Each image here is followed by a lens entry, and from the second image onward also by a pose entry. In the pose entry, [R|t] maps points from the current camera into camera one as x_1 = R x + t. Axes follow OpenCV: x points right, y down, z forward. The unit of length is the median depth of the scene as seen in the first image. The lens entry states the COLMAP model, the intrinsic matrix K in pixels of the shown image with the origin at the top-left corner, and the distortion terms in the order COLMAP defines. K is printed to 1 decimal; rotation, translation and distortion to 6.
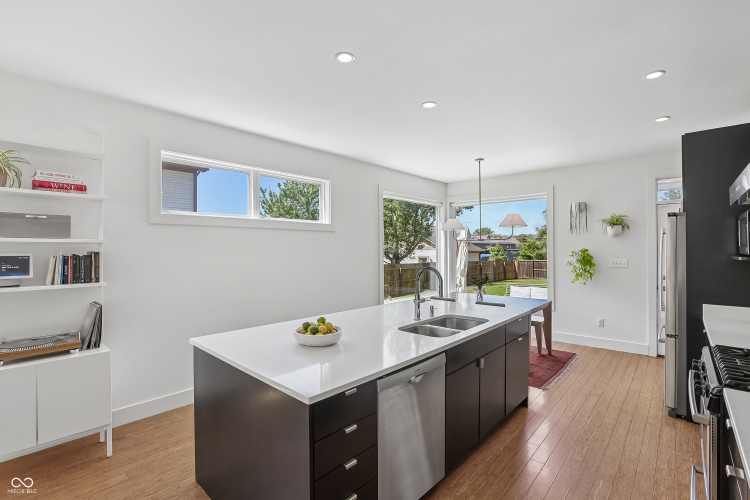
lens RADIAL K [[349.5, 0, 372.4], [0, 349.5, 246.9], [0, 0, 1]] dist [-0.015108, 0.001316]
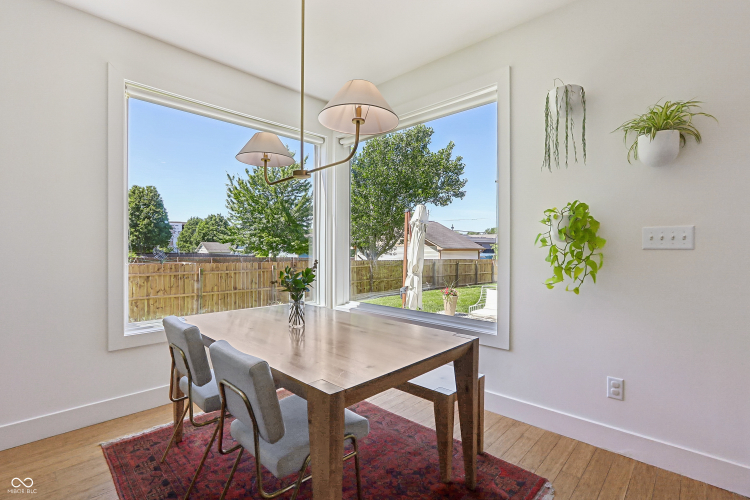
lens RADIAL K [[349.5, 0, 377.4], [0, 349.5, 252.0], [0, 0, 1]] dist [-0.015108, 0.001316]
pose [[0.999692, 0.007390, -0.023706, 0.388403], [-0.007062, 0.999878, 0.013920, 0.057498], [0.023806, -0.013748, 0.999622, 0.593137]]
